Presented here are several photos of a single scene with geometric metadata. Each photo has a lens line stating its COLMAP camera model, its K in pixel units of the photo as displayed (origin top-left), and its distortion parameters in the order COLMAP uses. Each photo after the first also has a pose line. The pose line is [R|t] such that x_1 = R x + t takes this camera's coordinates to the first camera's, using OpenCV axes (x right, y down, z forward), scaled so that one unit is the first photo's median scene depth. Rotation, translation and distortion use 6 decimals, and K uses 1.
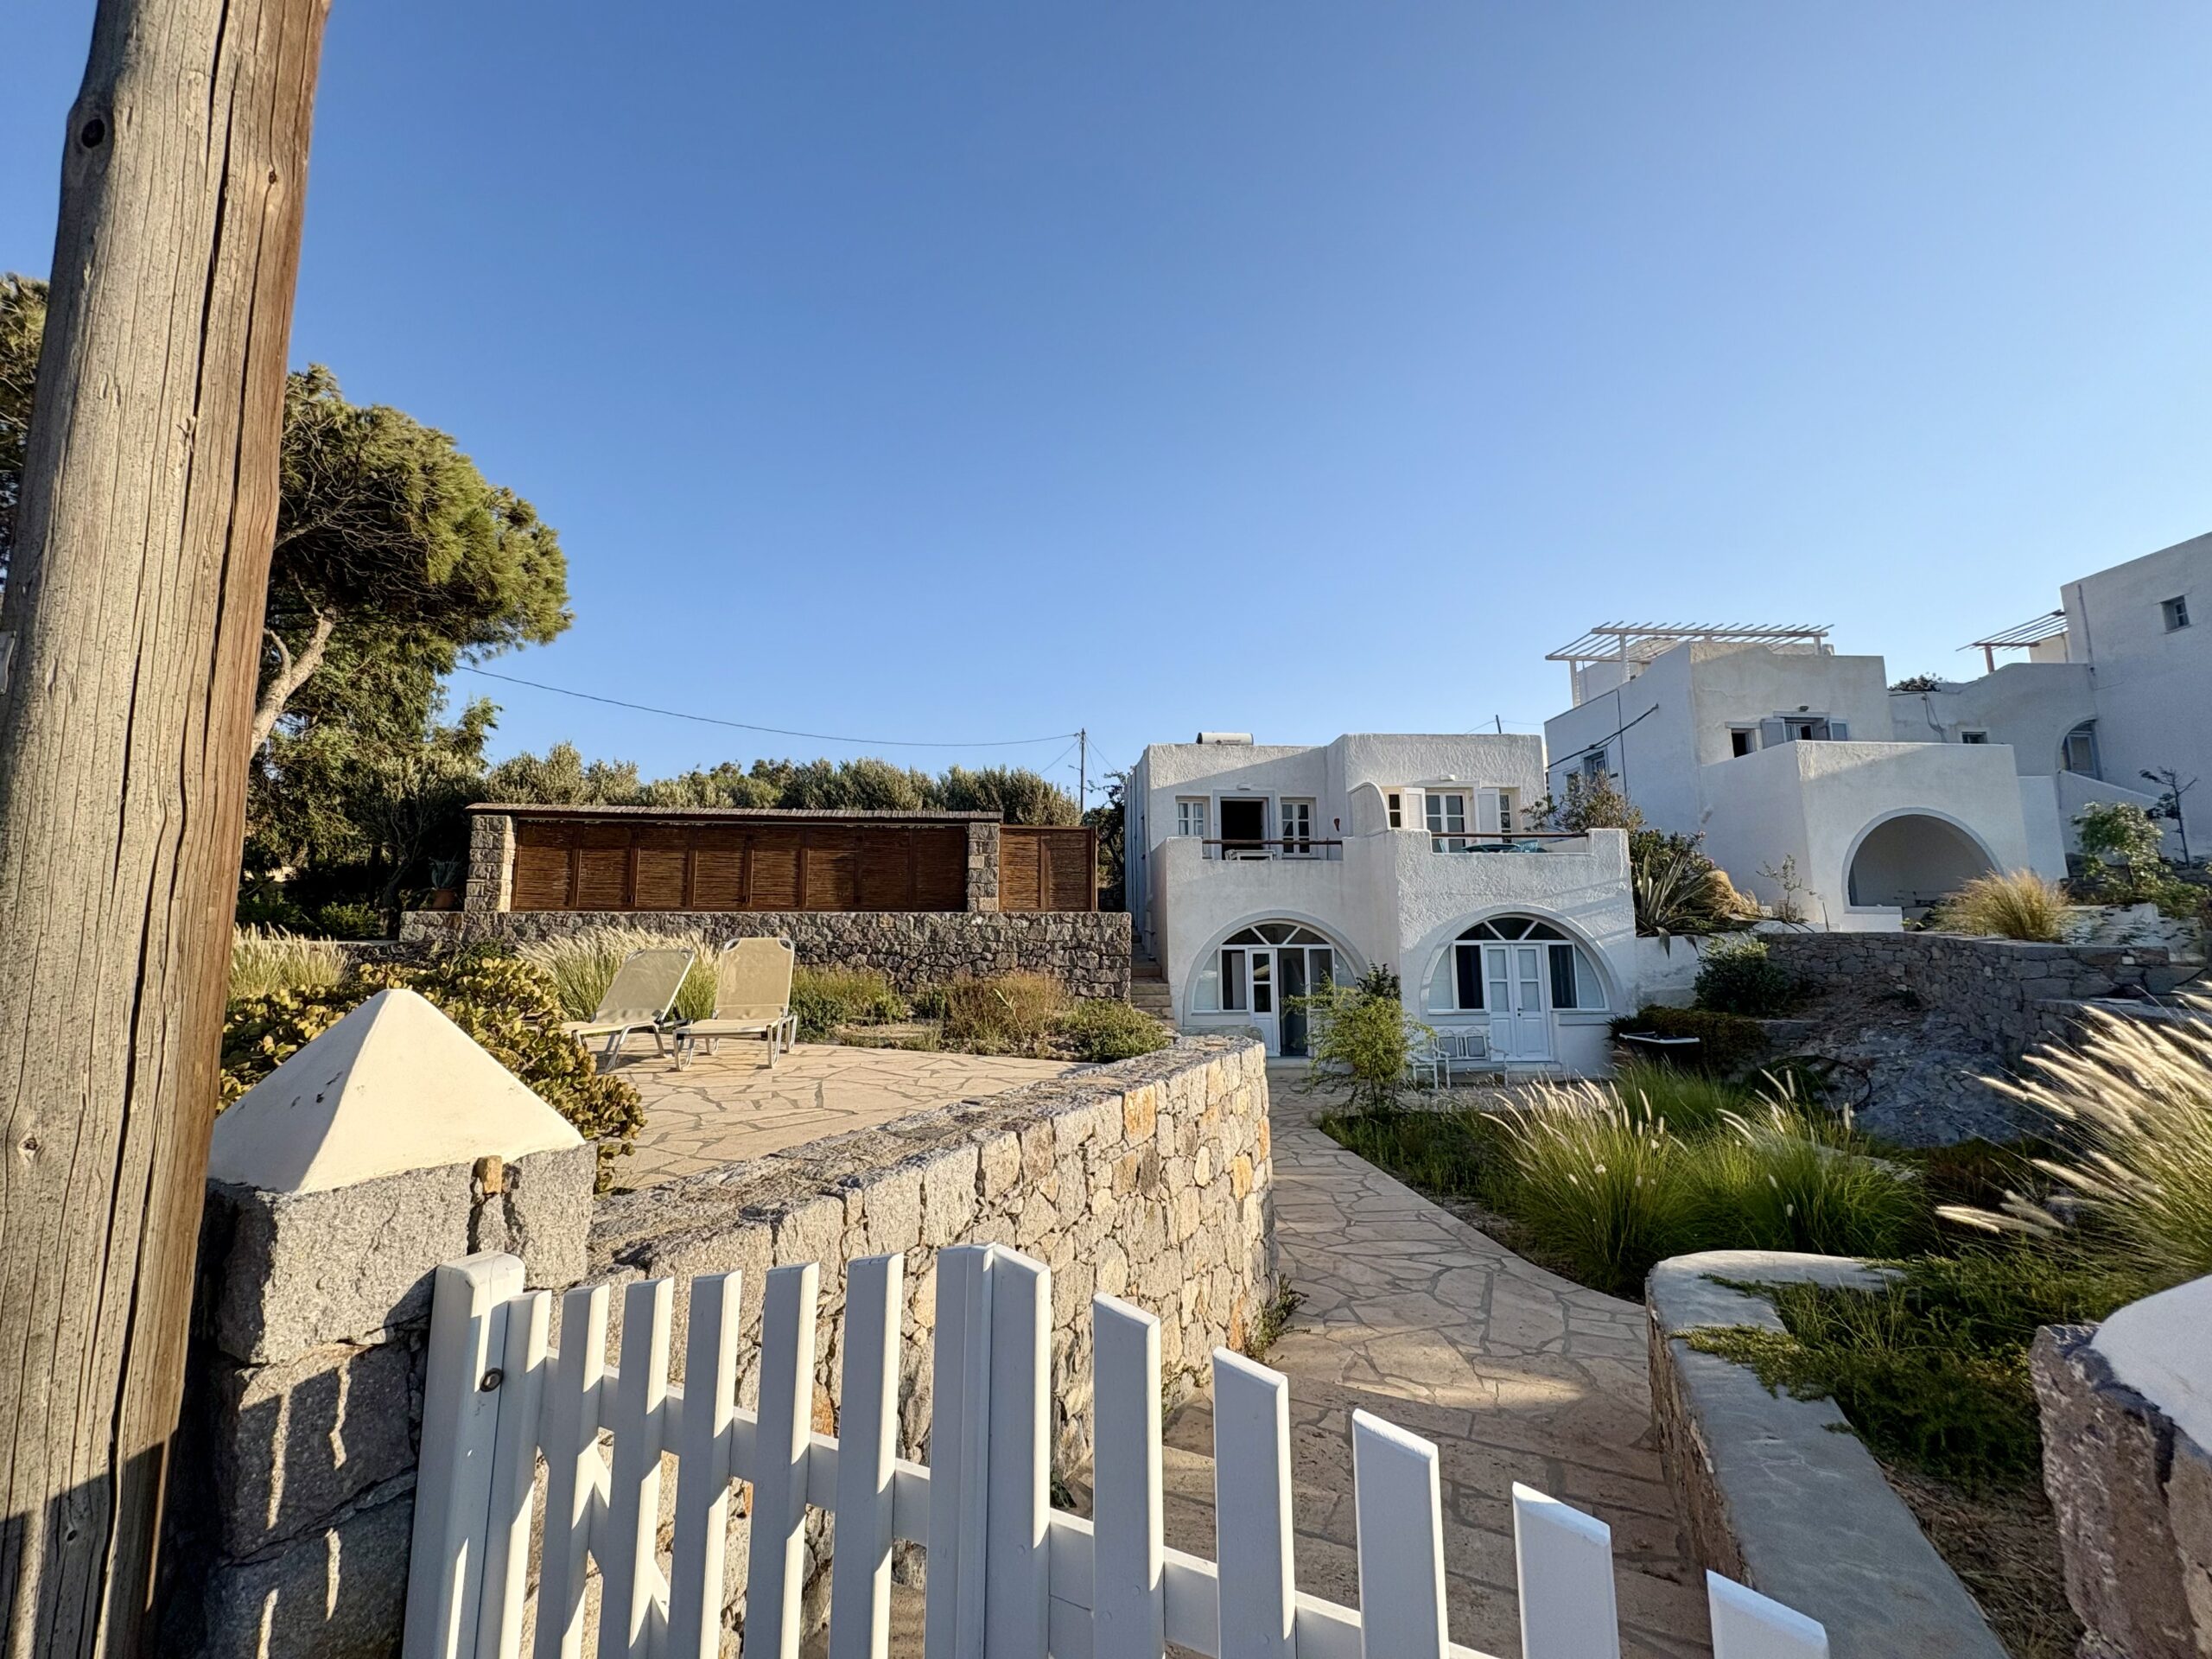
lens RADIAL K [[888.2, 0, 1116.5], [0, 888.2, 836.7], [0, 0, 1]] dist [0.001025, 0.000744]
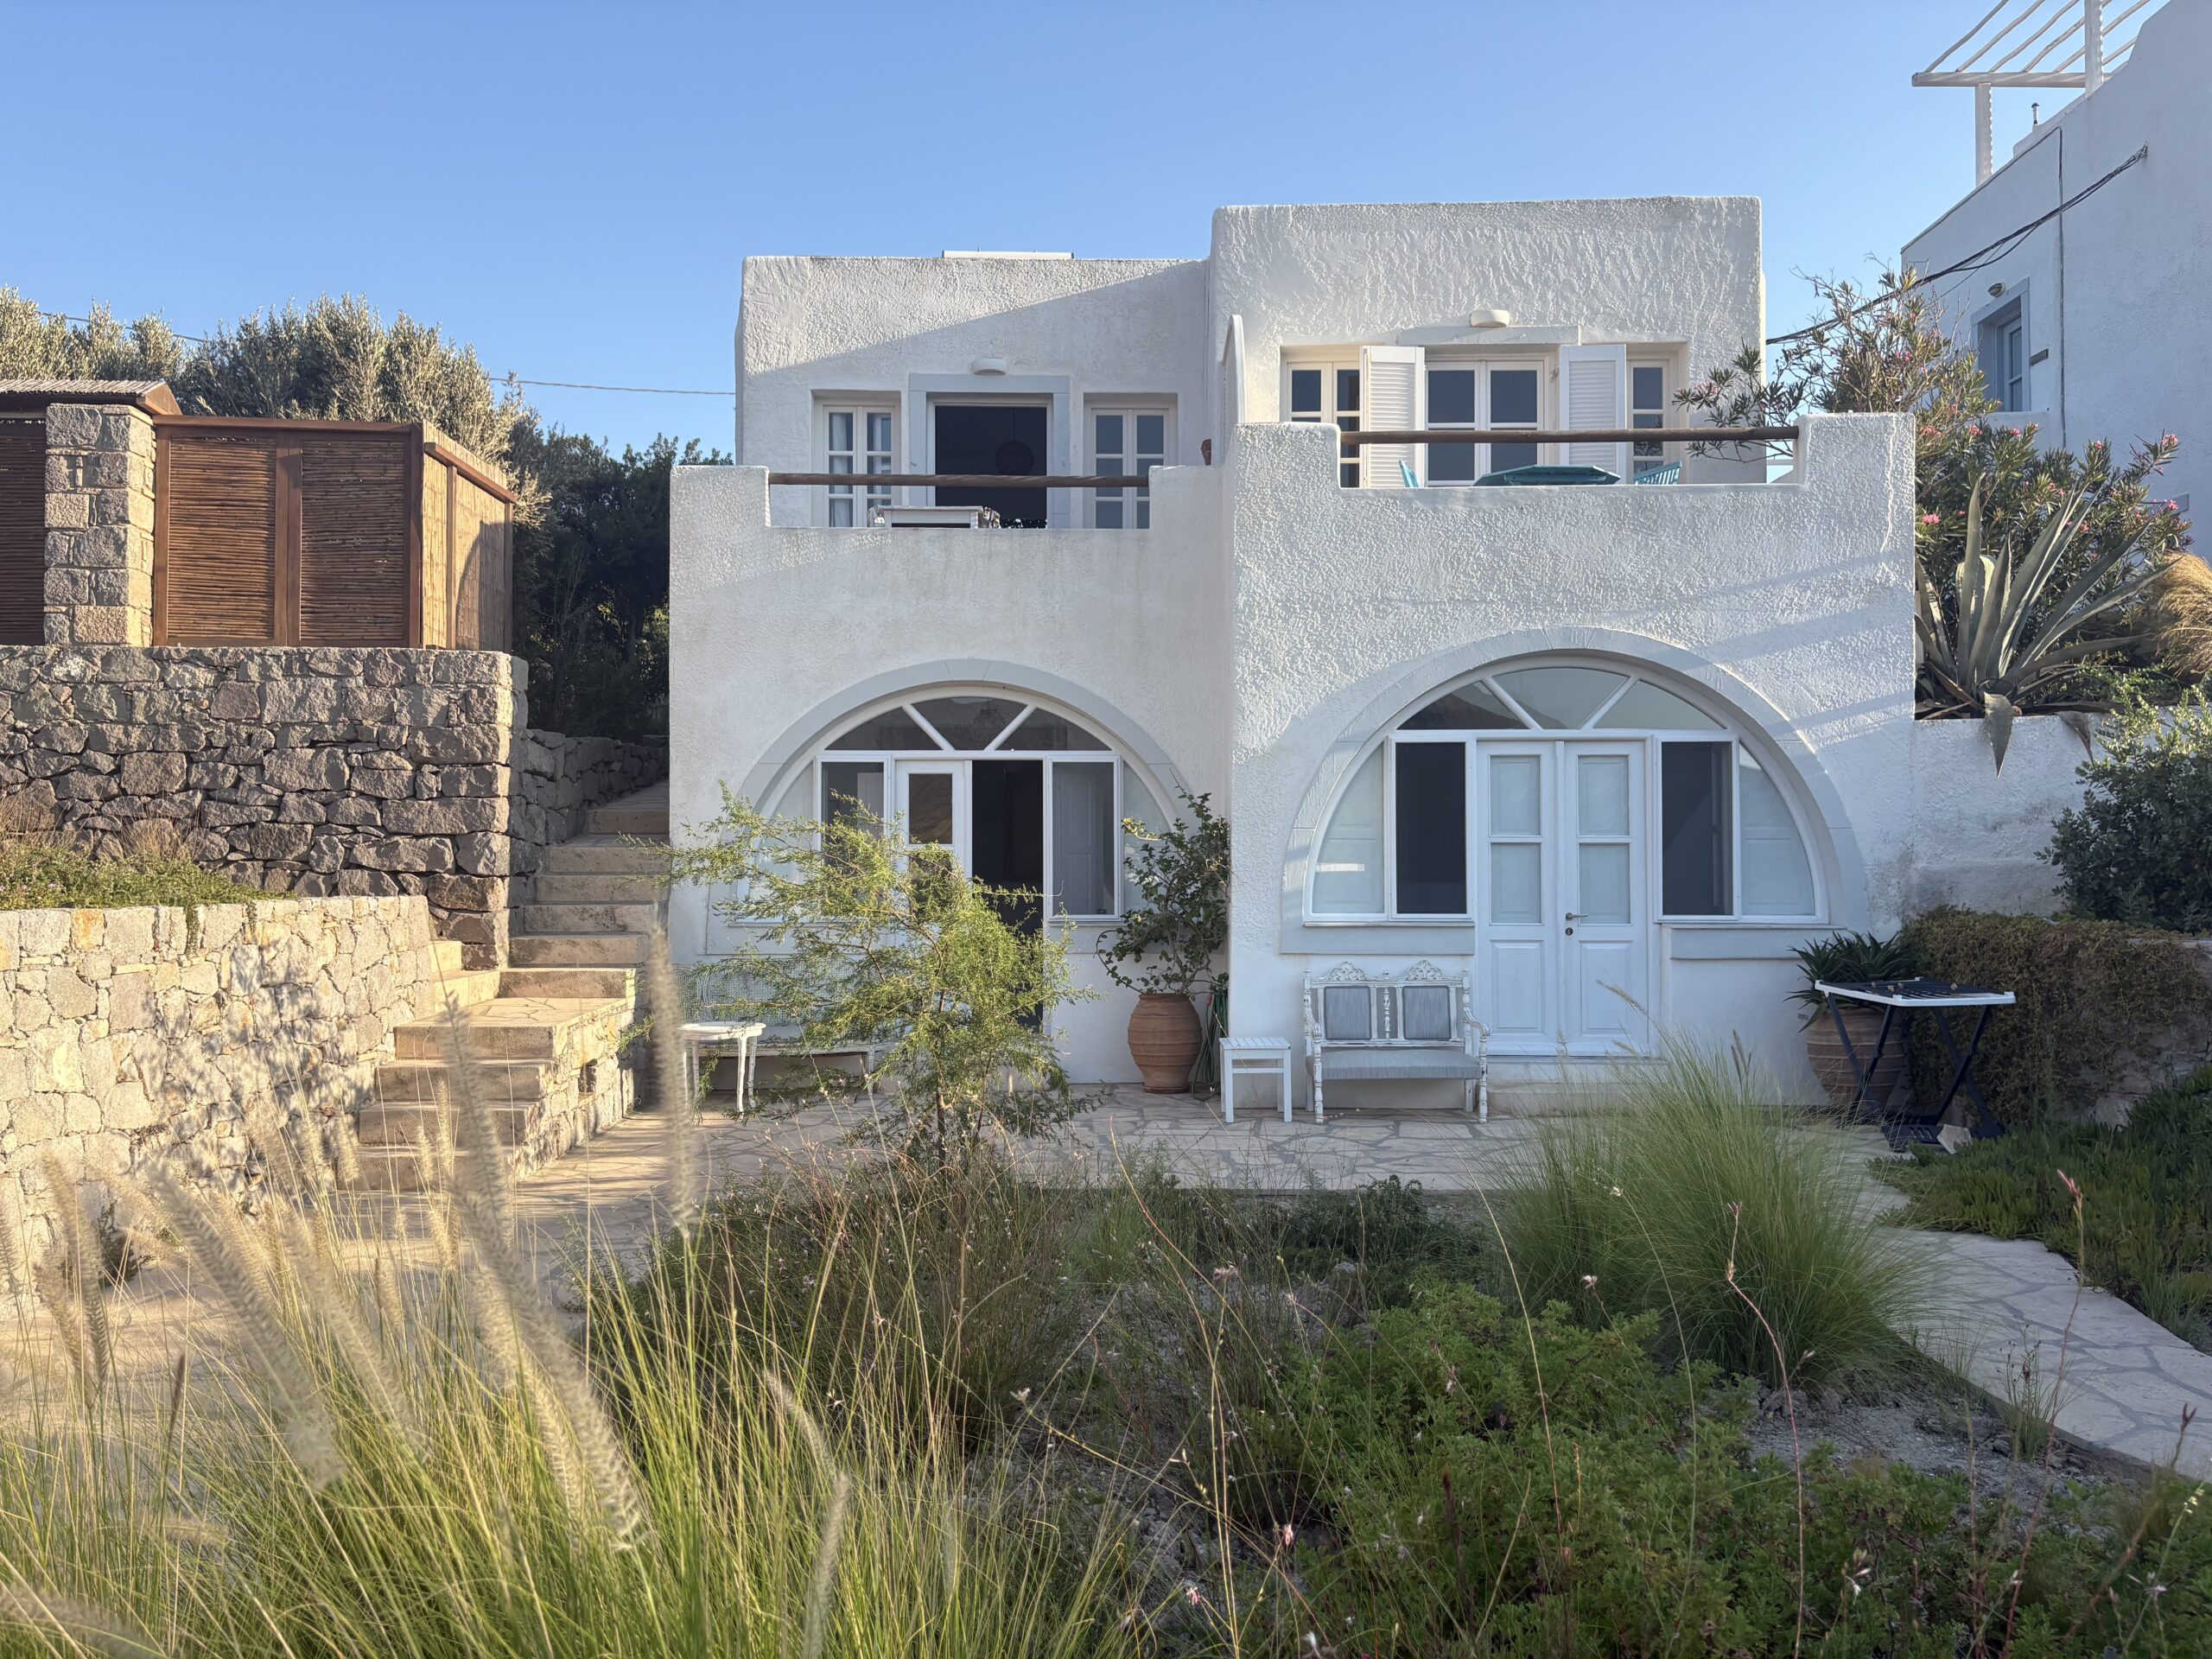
lens RADIAL K [[1692.1, 0, 1101.9], [0, 1692.1, 831.6], [0, 0, 1]] dist [0.055123, -0.059268]
pose [[0.996939, 0.004175, -0.078069, 0.316334], [0.004648, 0.993641, 0.112500, 0.079856], [0.078042, -0.112519, 0.990580, 0.295386]]
